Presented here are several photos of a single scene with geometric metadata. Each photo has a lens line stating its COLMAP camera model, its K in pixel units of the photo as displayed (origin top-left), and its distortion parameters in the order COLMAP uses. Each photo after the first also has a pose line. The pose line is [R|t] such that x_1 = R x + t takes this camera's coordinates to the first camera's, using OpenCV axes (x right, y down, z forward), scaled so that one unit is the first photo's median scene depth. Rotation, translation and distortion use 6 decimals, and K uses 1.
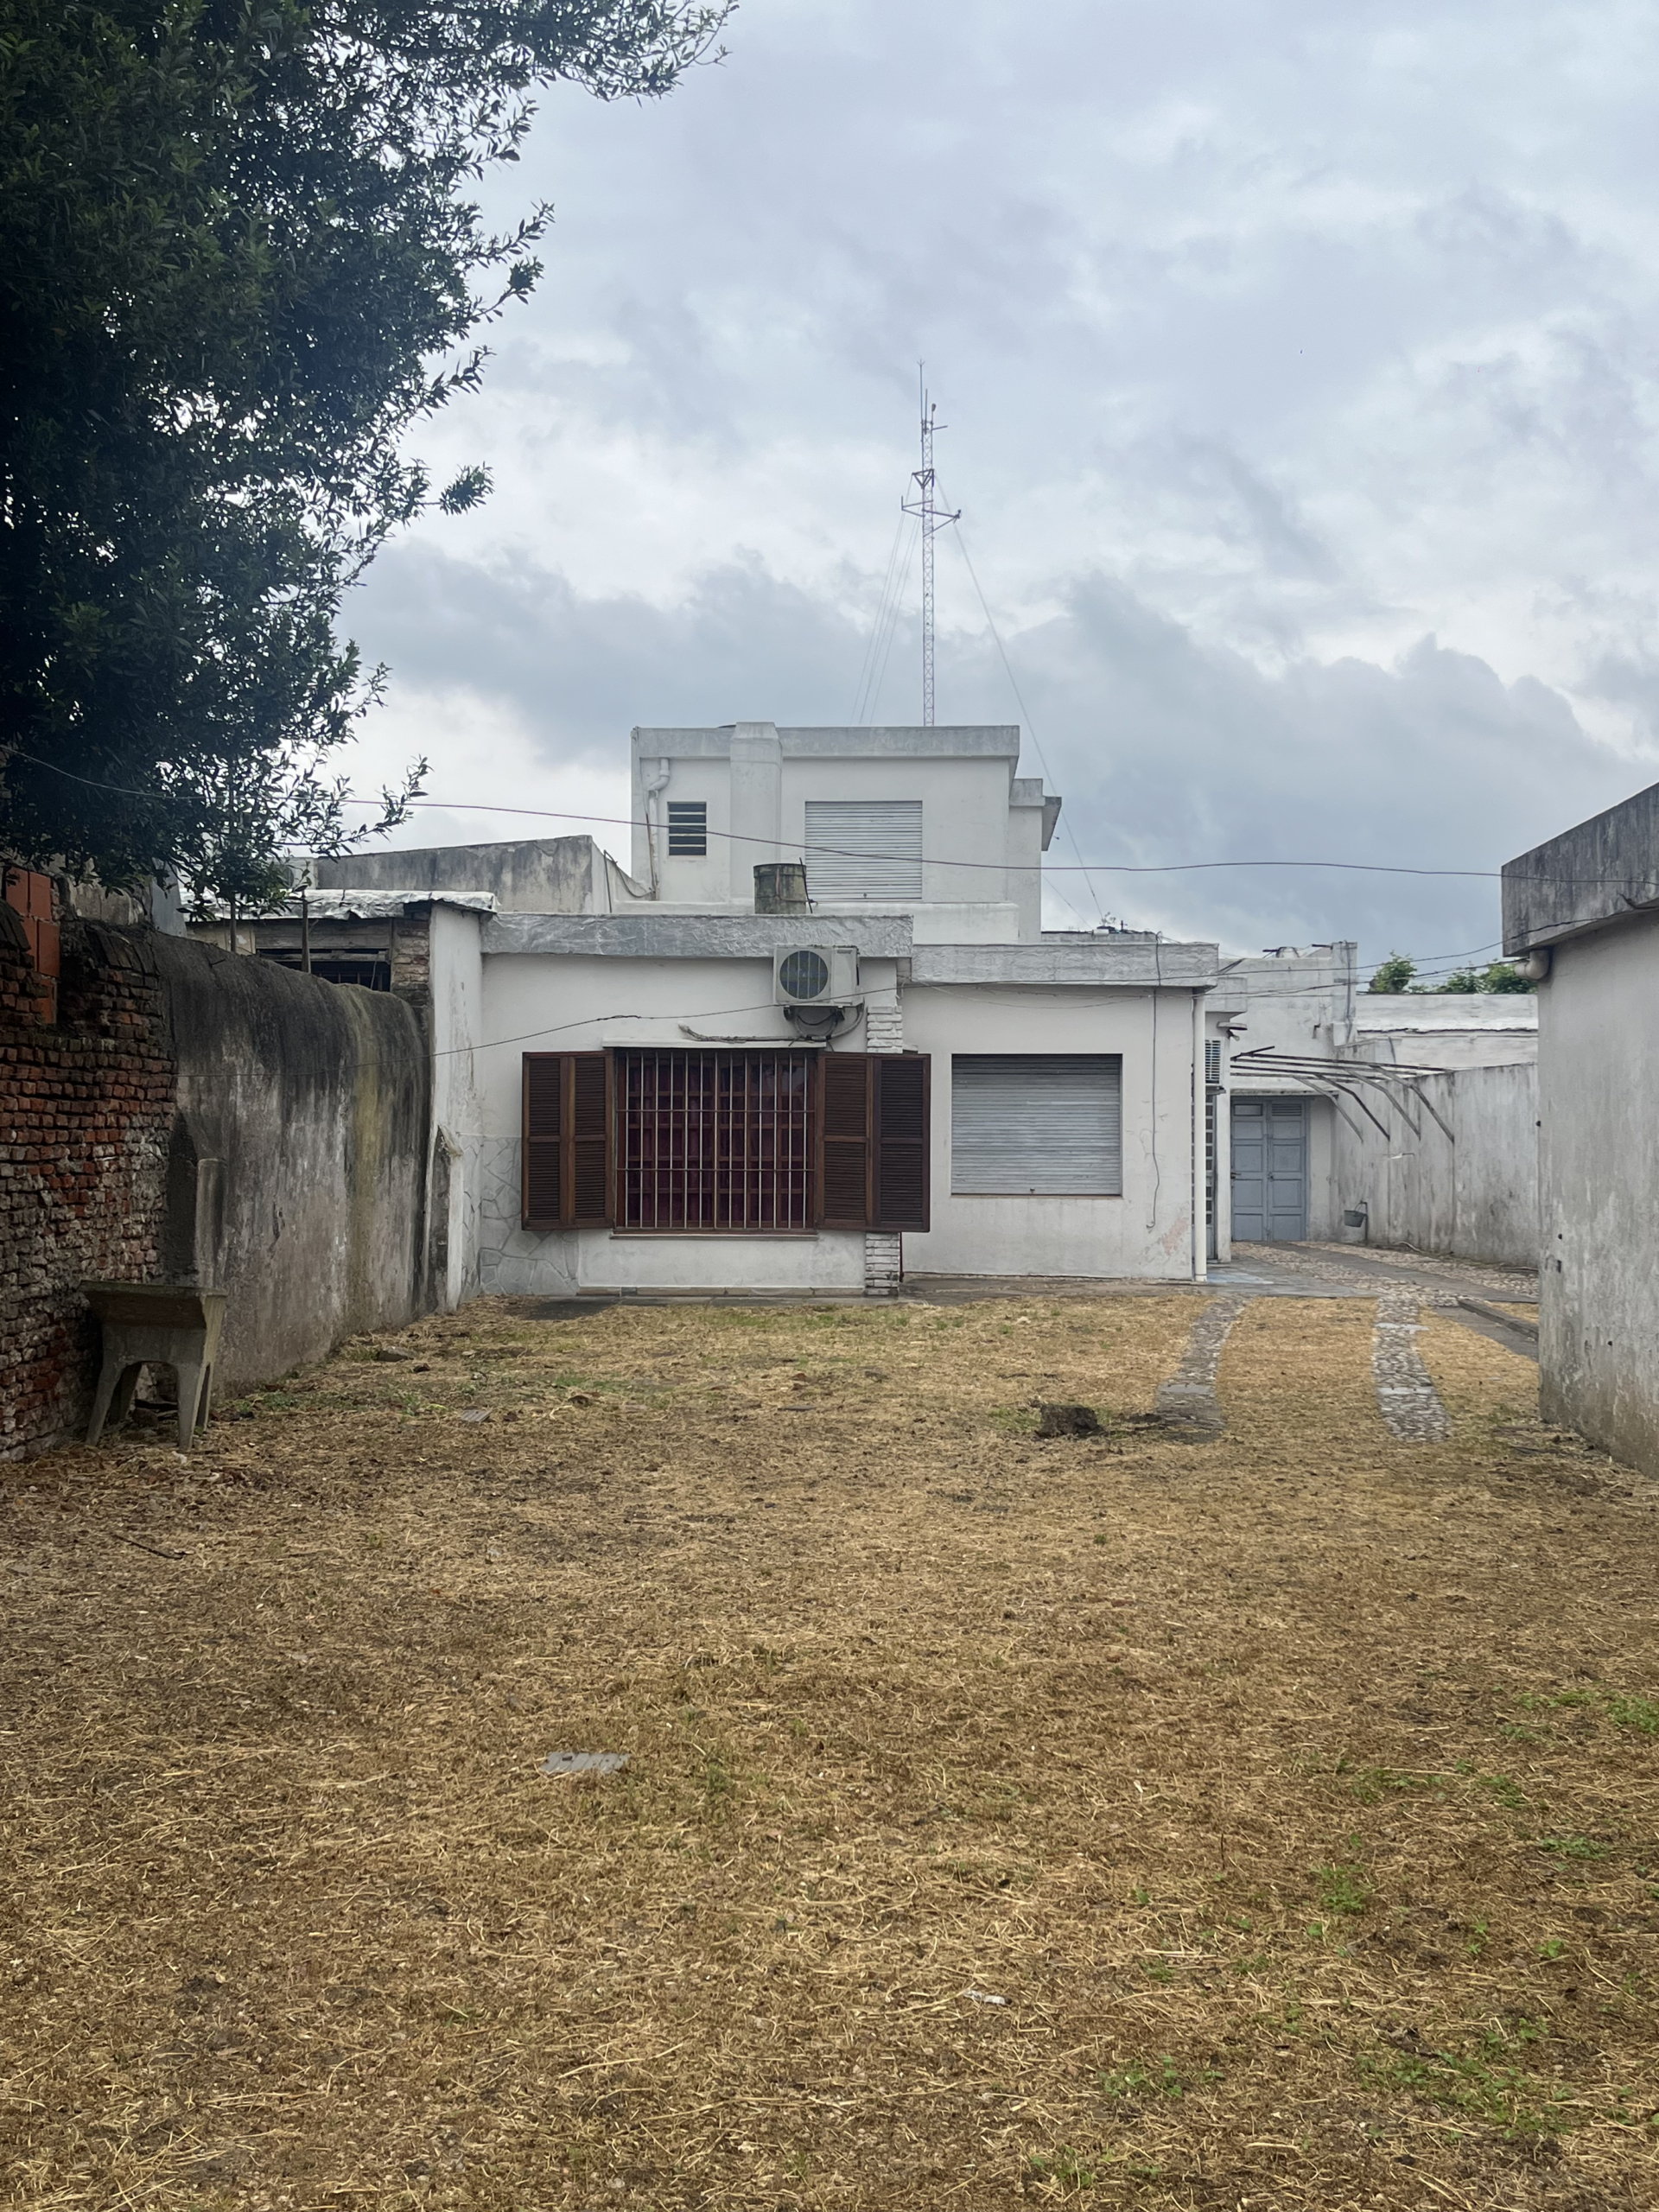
lens RADIAL K [[2156.8, 0, 821.1], [0, 2156.8, 1091.3], [0, 0, 1]] dist [0.008743, 0.000000]
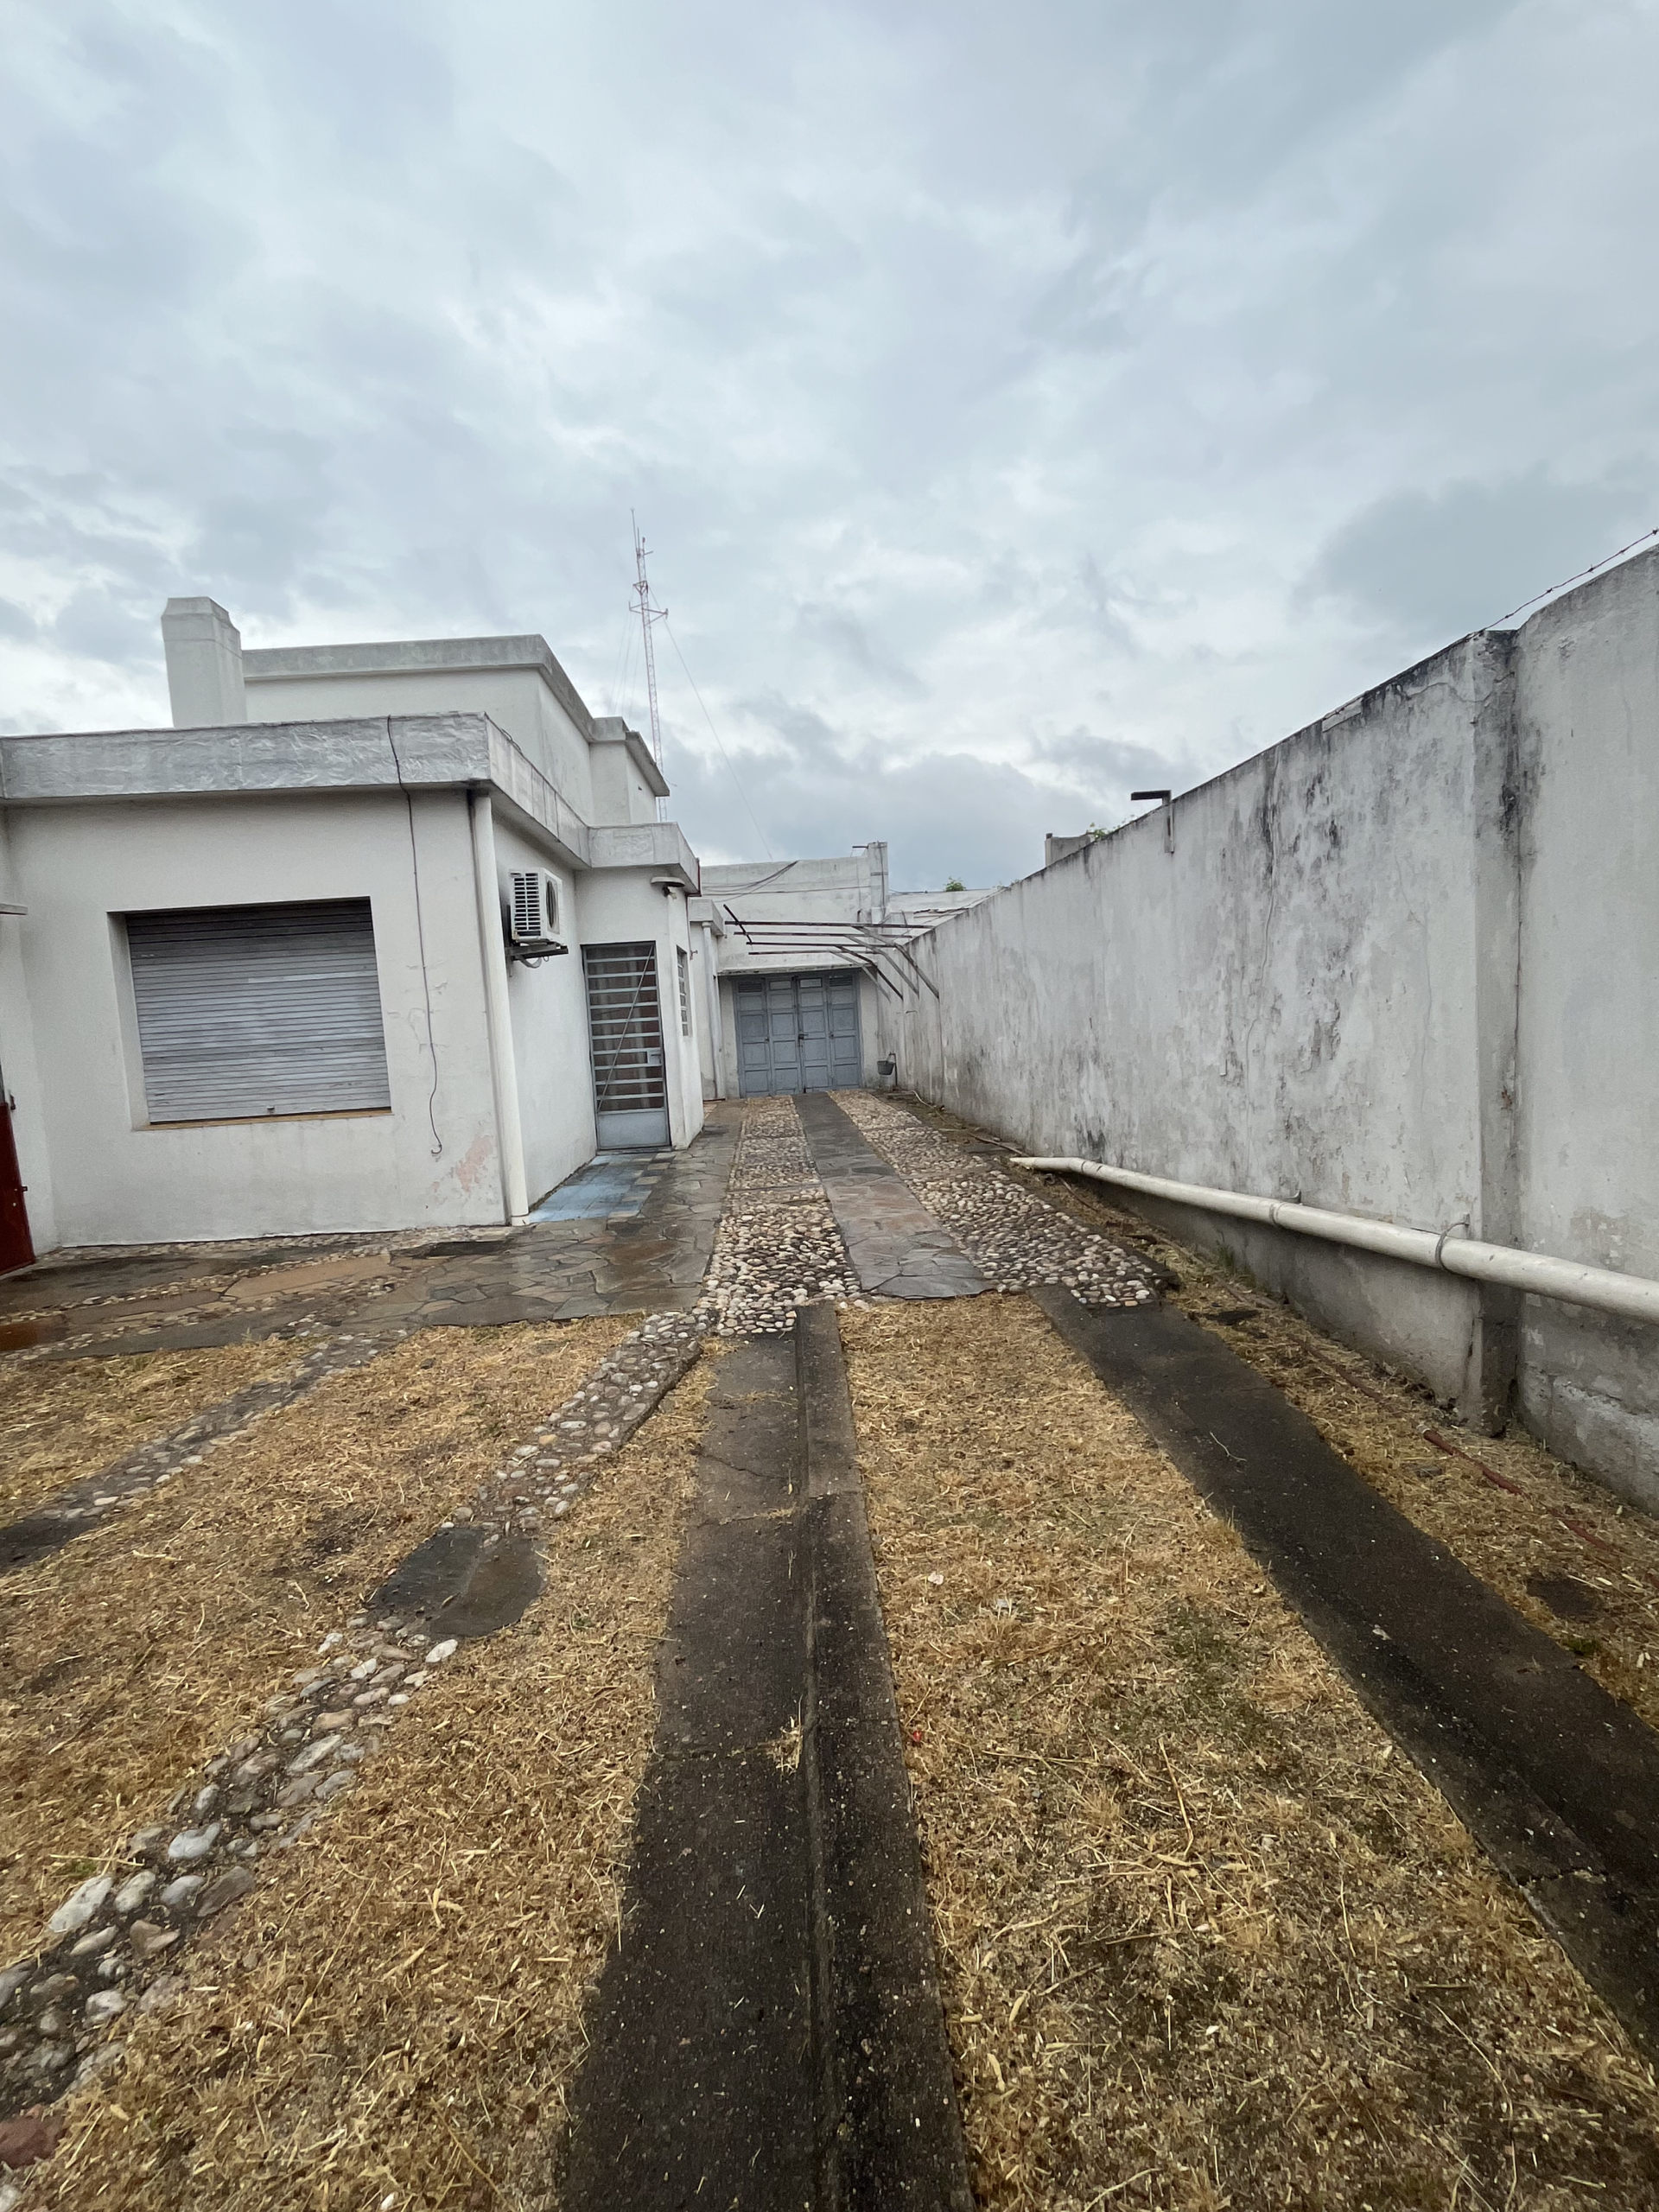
lens RADIAL K [[1028.3, 0, 845.1], [0, 1028.3, 1090.1], [0, 0, 1]] dist [-0.003159, -0.000389]
pose [[0.990894, -0.076867, 0.110551, 0.246023], [0.065732, 0.992706, 0.101064, 0.019084], [-0.117513, -0.092877, 0.988719, 0.669470]]
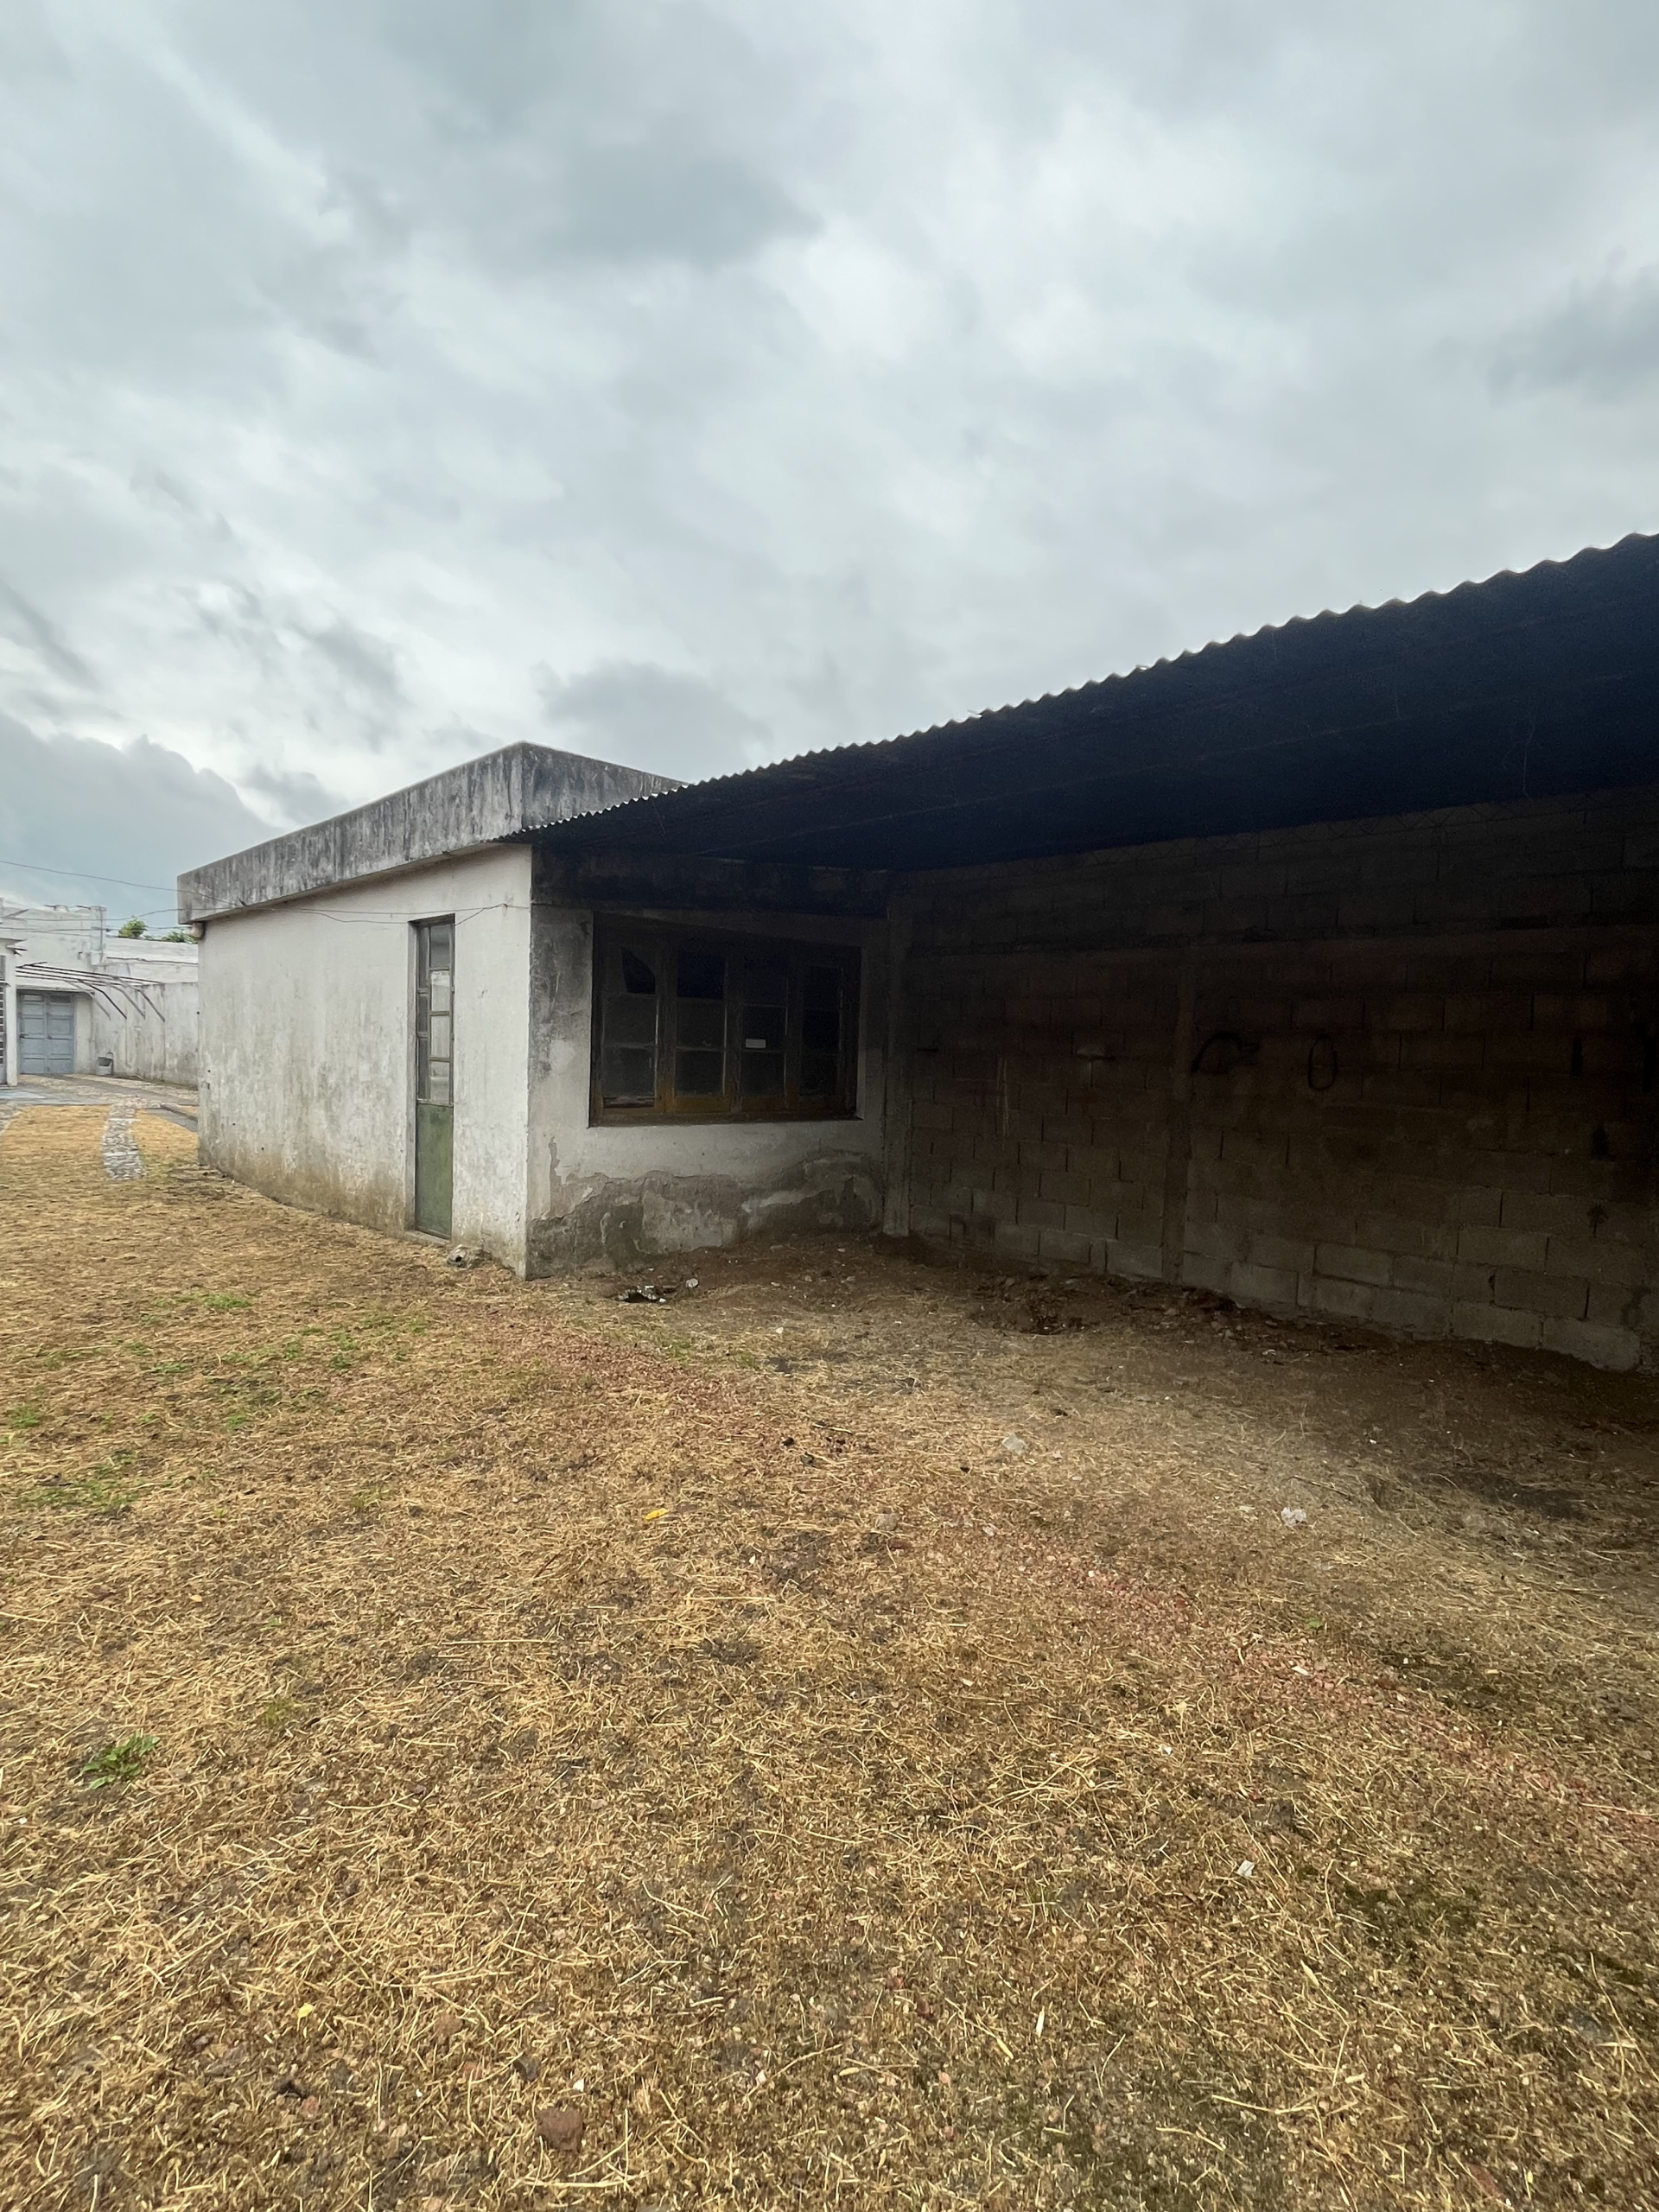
lens RADIAL K [[1028.3, 0, 844.8], [0, 1028.3, 1120.4], [0, 0, 1]] dist [-0.003159, -0.000389]
pose [[0.671207, -0.029638, 0.740677, 0.033973], [-0.053287, 0.994686, 0.088092, -0.001284], [-0.739352, -0.098597, 0.666061, -0.049473]]
